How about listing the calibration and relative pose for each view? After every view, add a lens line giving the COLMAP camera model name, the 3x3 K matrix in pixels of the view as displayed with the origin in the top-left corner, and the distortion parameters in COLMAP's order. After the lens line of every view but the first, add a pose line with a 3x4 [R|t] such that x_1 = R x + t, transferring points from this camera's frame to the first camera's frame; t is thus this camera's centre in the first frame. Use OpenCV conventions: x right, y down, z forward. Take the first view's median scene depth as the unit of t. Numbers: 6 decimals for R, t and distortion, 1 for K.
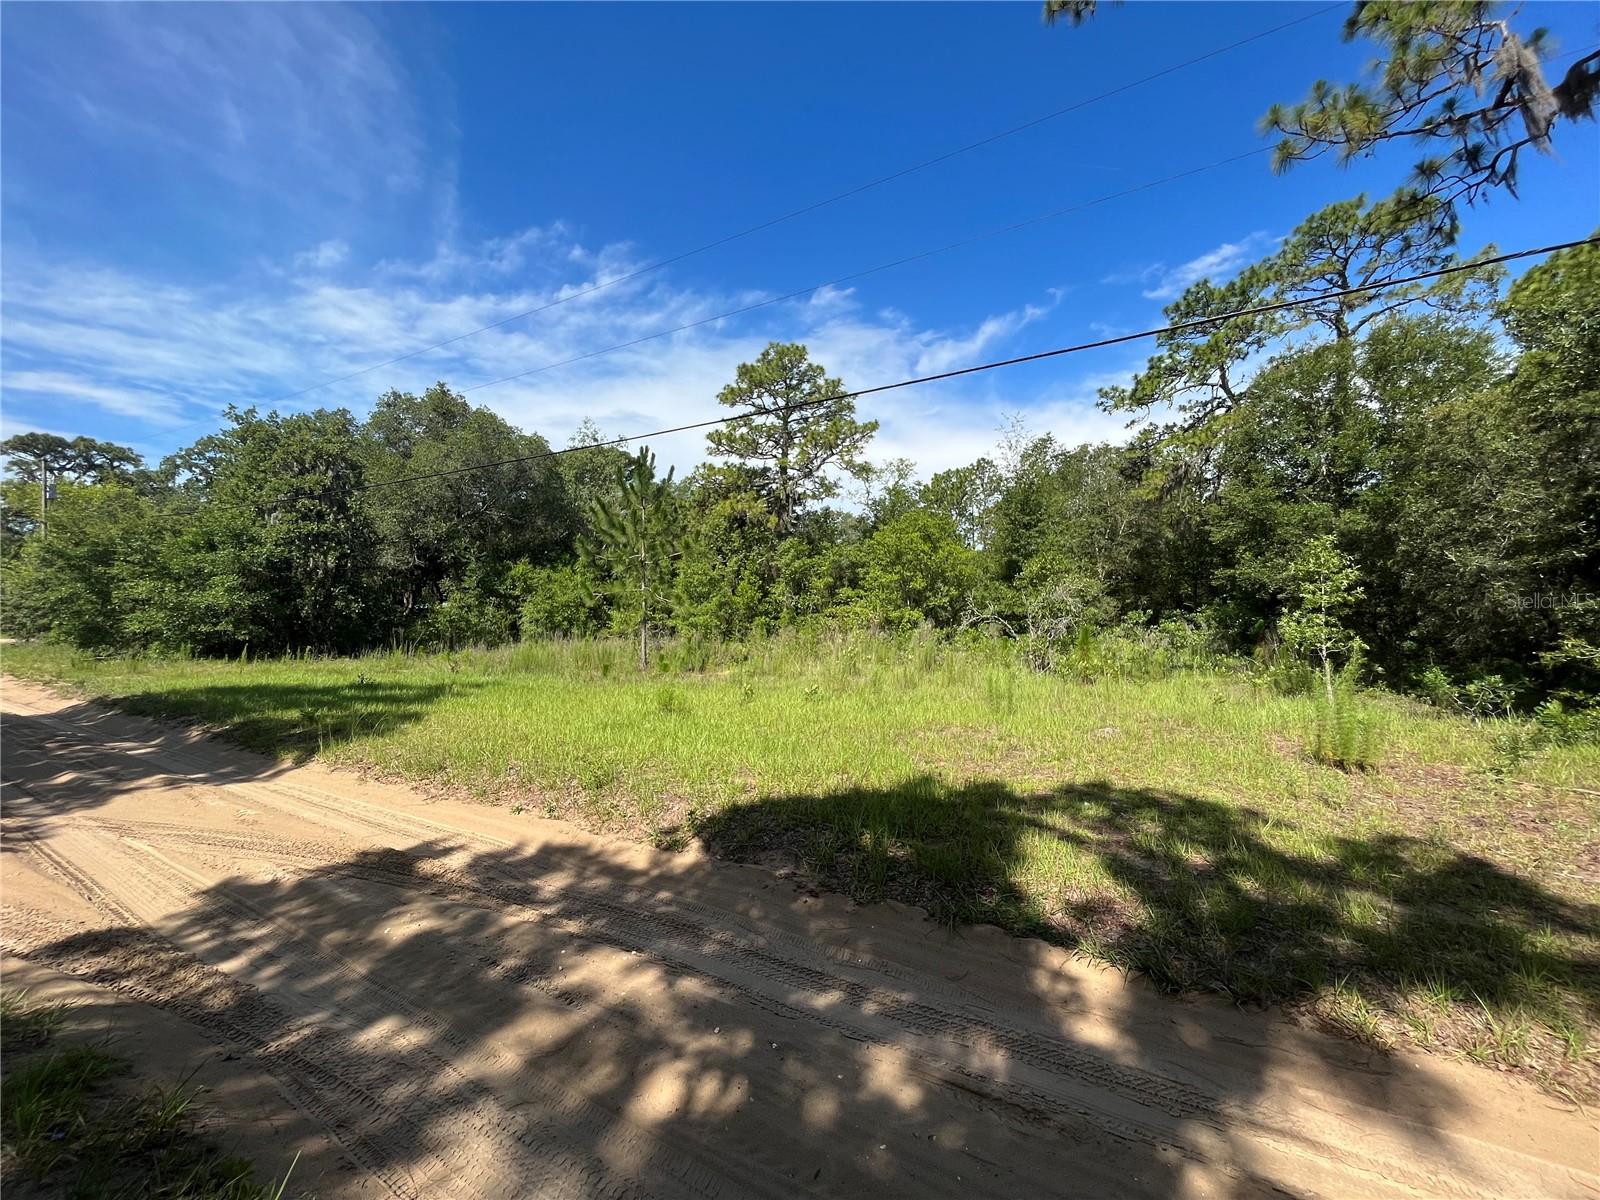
lens RADIAL K [[643.3, 0, 797.3], [0, 643.3, 601.7], [0, 0, 1]] dist [-0.000936, -0.000285]
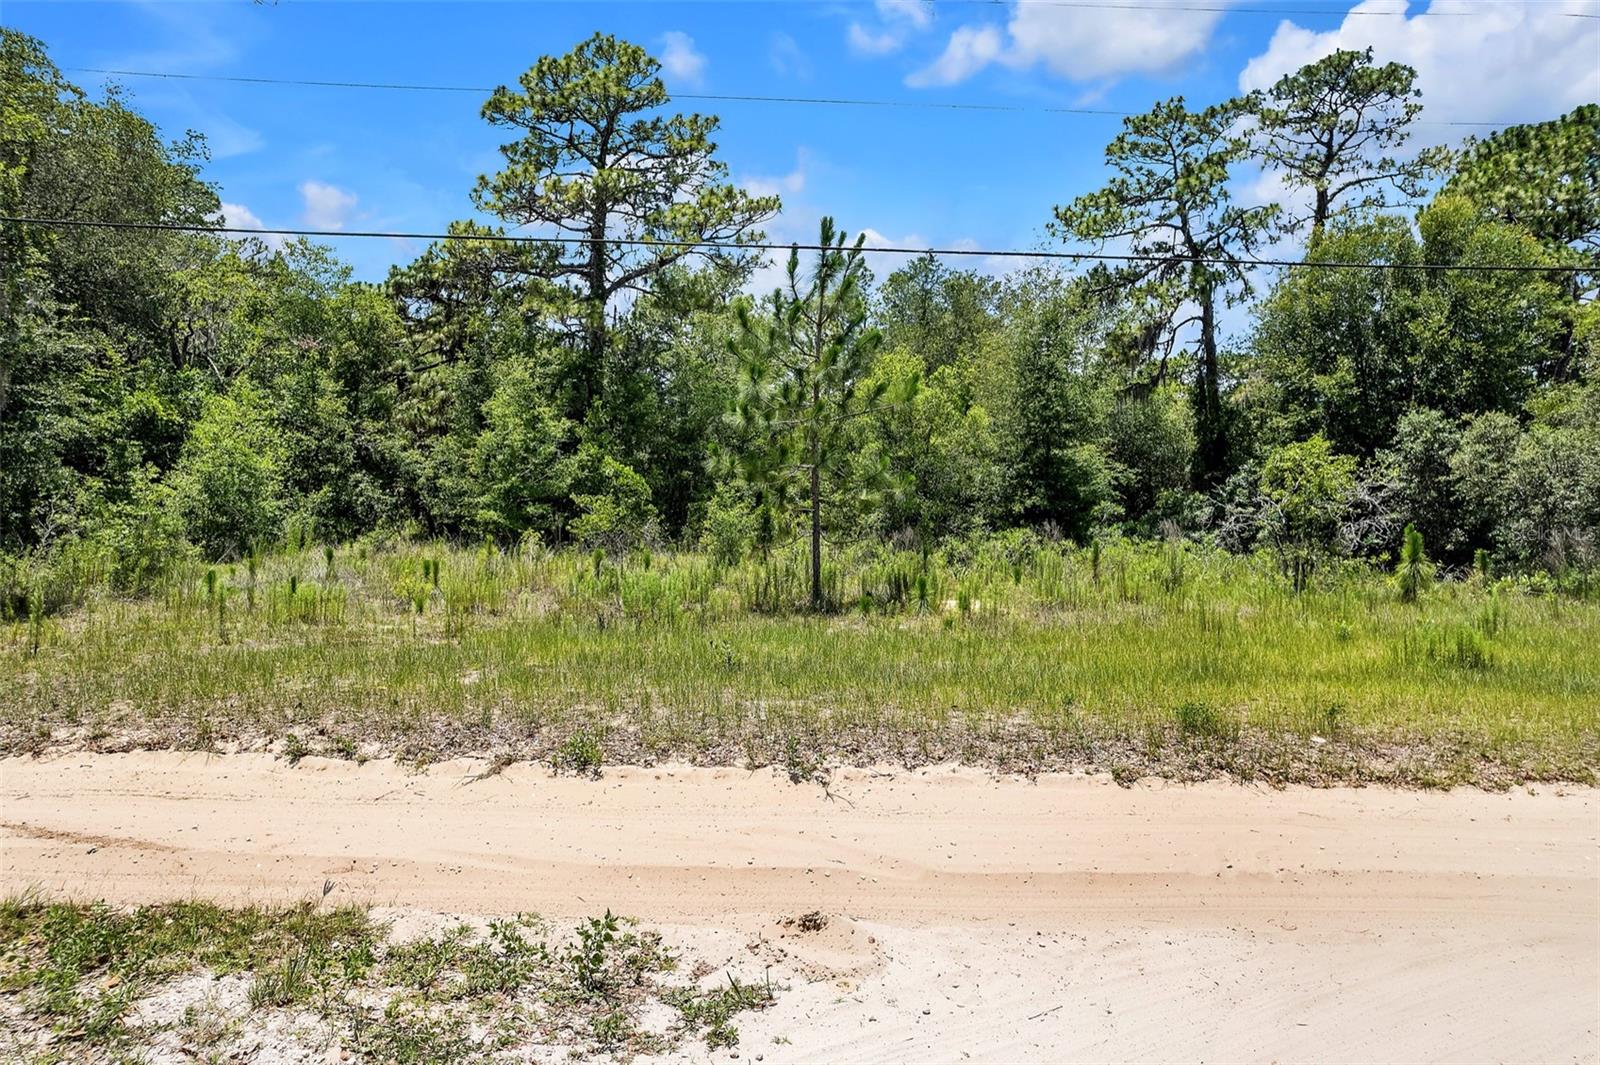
lens RADIAL K [[1020.4, 0, 798.5], [0, 1020.4, 535.9], [0, 0, 1]] dist [-0.080908, 0.076371]
pose [[0.862874, -0.000793, 0.505419, -0.587771], [-0.029118, 0.998260, 0.051277, -0.001271], [-0.504580, -0.058962, 0.861349, 0.184242]]
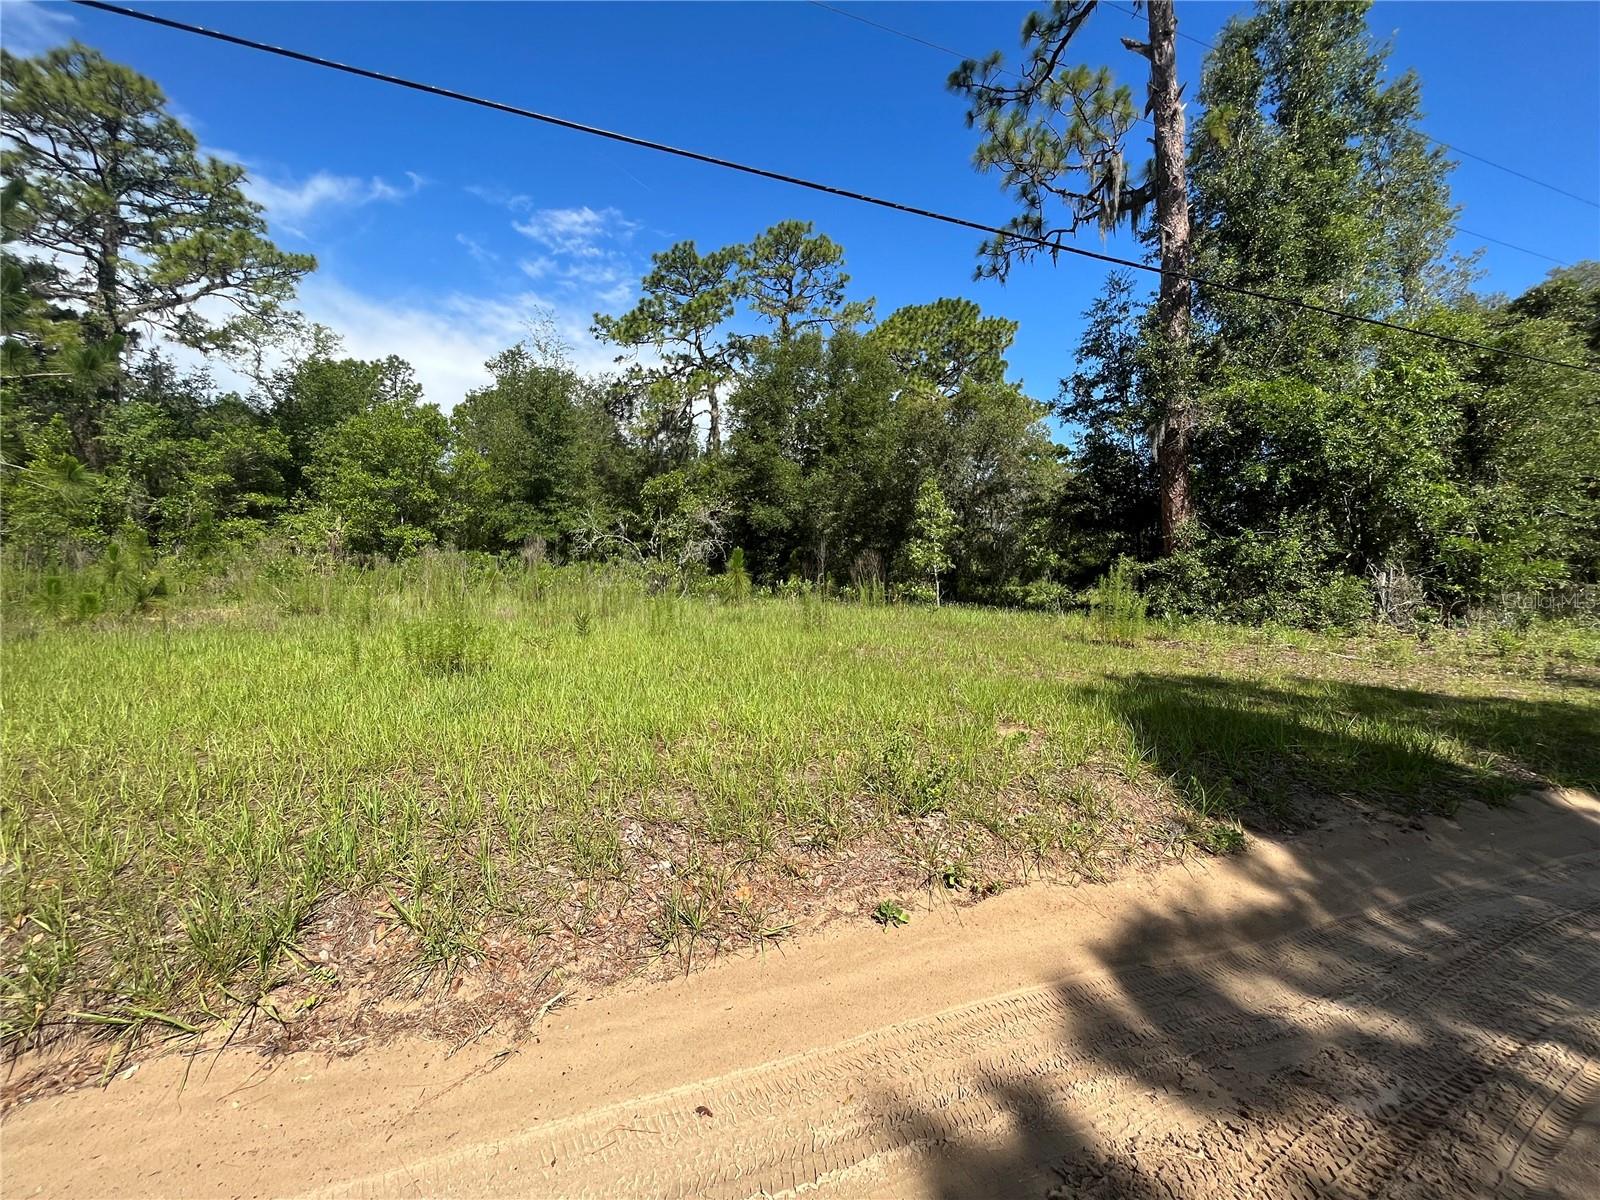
lens RADIAL K [[645.4, 0, 797.1], [0, 645.4, 598.4], [0, 0, 1]] dist [-0.002619, 0.000062]
pose [[0.615671, -0.023884, 0.787642, -0.185835], [-0.046768, 0.996671, 0.066780, 0.028837], [-0.786615, -0.077951, 0.612504, 0.203680]]
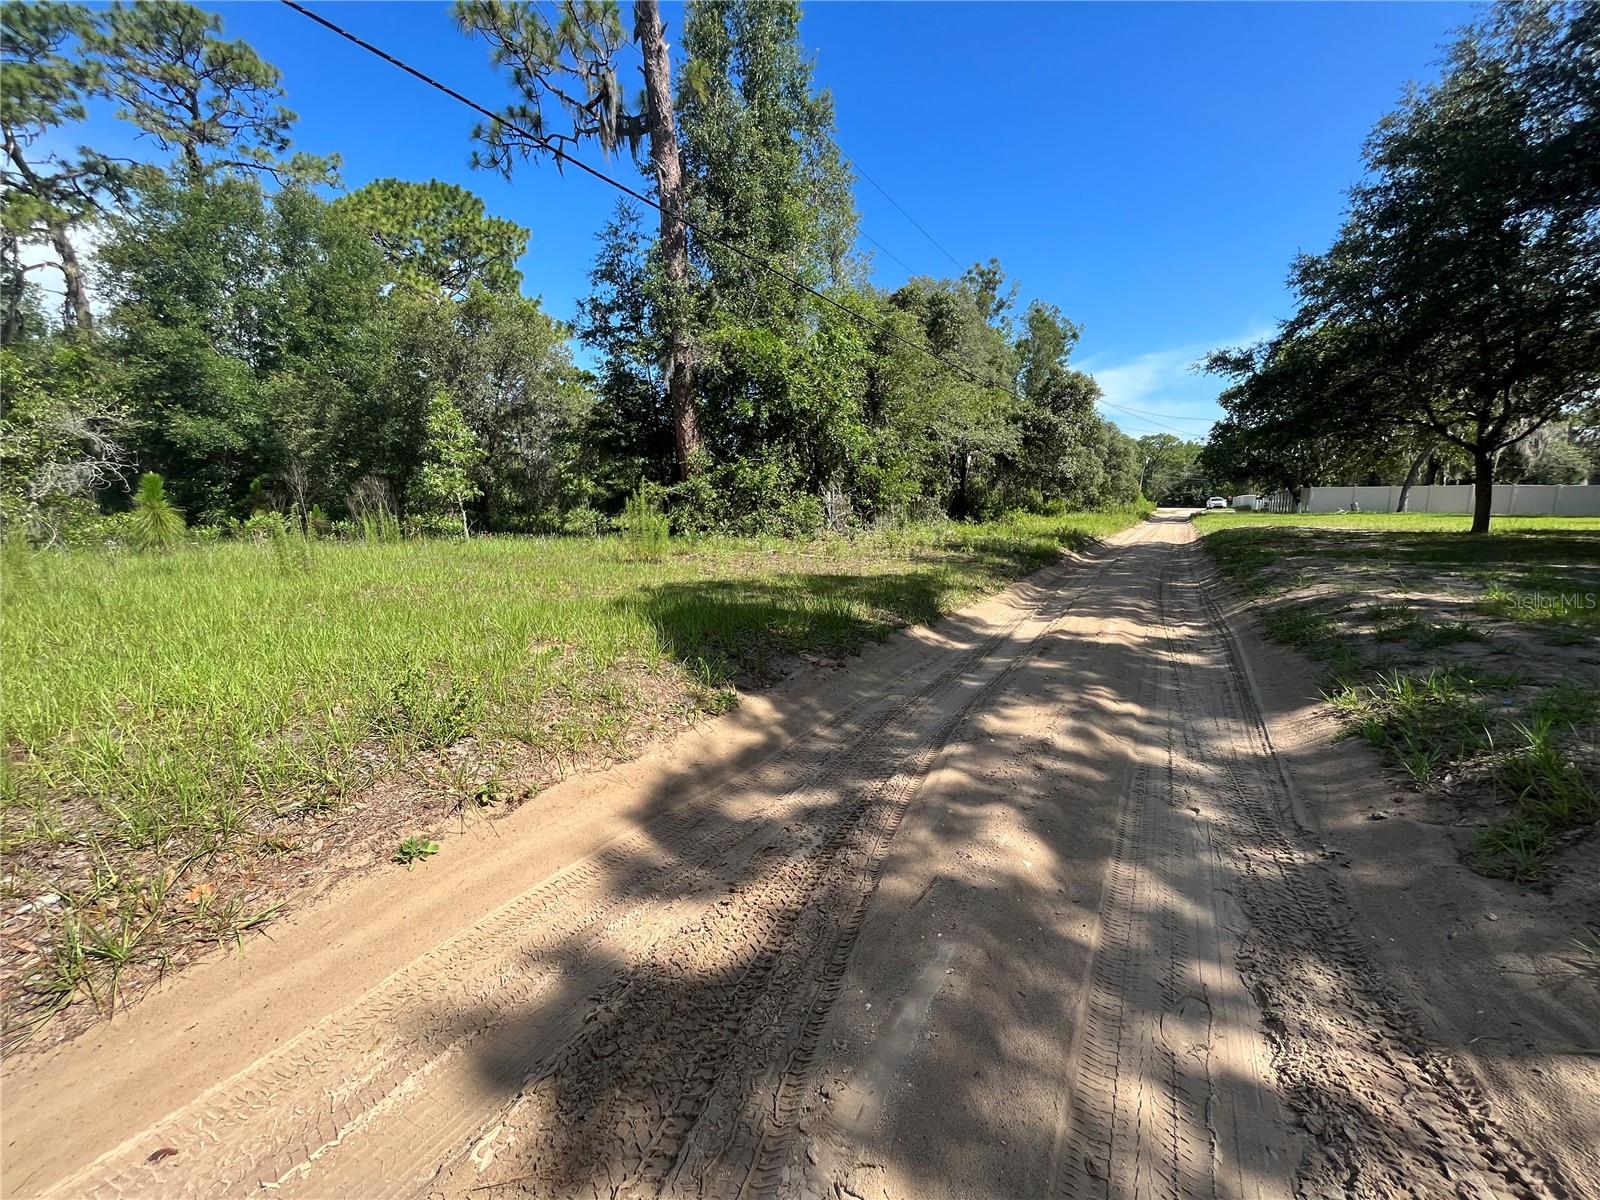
lens RADIAL K [[646.0, 0, 798.0], [0, 646.0, 598.9], [0, 0, 1]] dist [-0.002731, -0.000314]
pose [[-0.018493, -0.149275, 0.988623, -0.187105], [-0.027433, 0.988495, 0.148742, 0.031937], [-0.999453, -0.024371, -0.022375, 0.197858]]
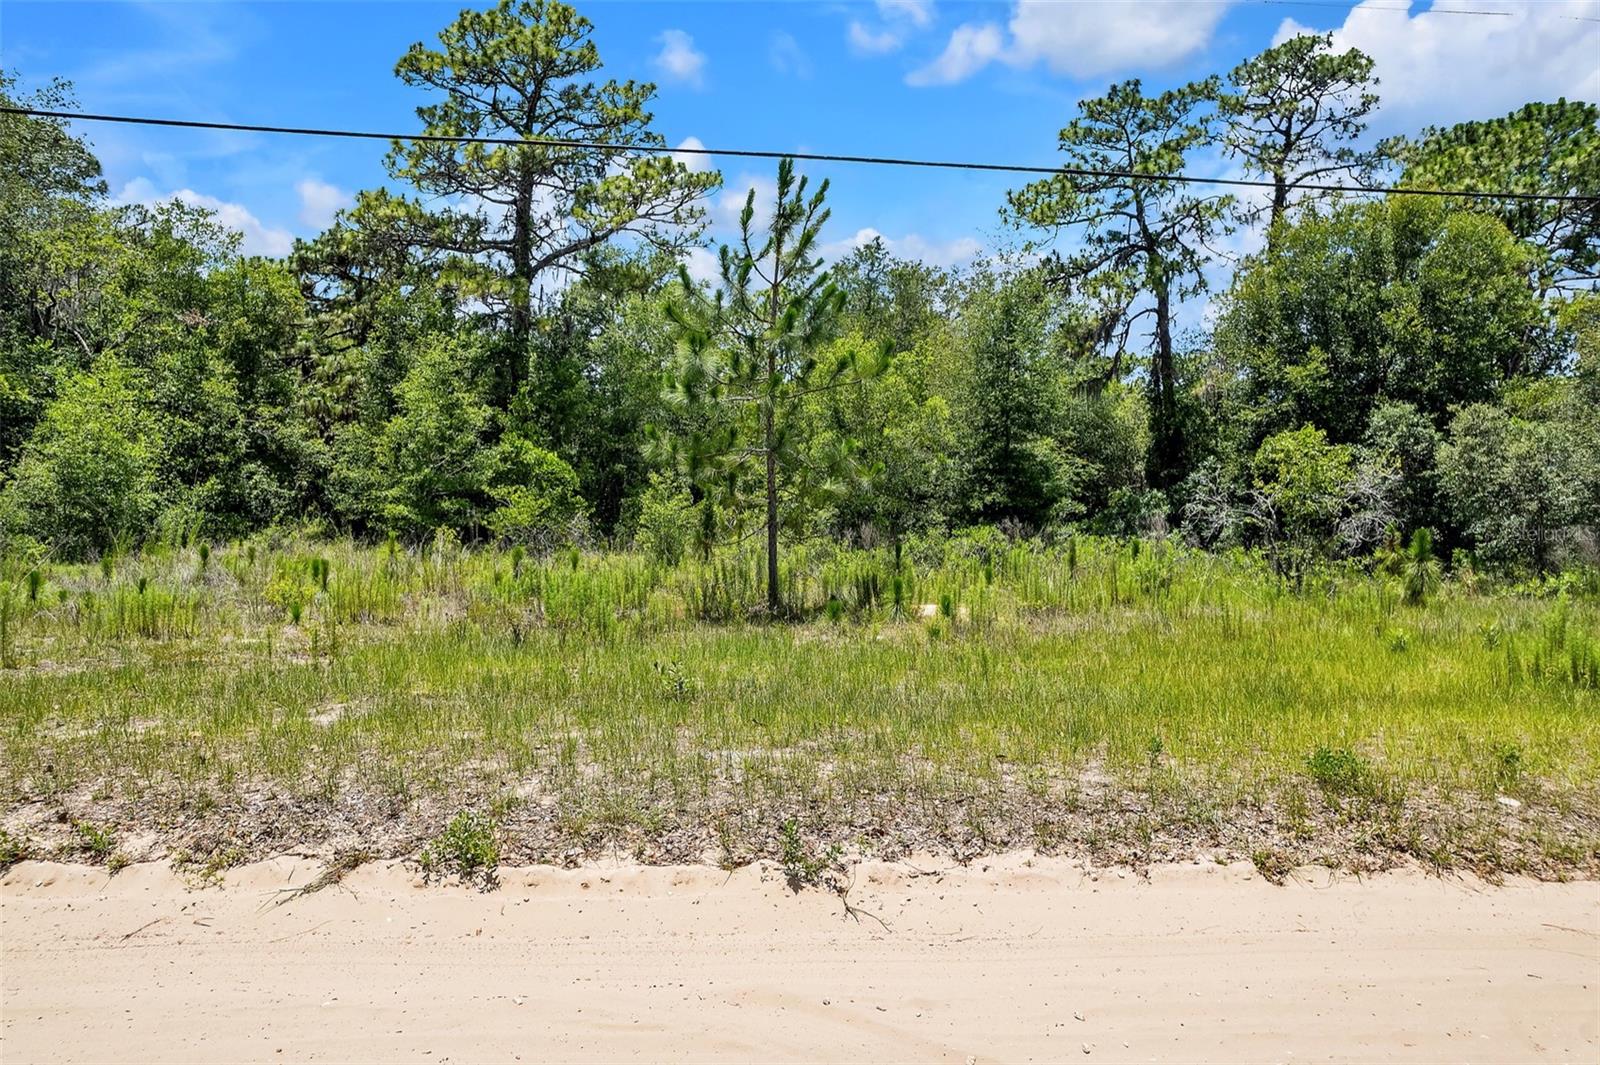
lens RADIAL K [[1020.4, 0, 798.5], [0, 1020.4, 535.9], [0, 0, 1]] dist [-0.080908, 0.076371]
pose [[0.827467, 0.000833, 0.561513, -0.546854], [-0.033207, 0.998321, 0.047454, 0.008905], [-0.560531, -0.057913, 0.826106, 0.280905]]
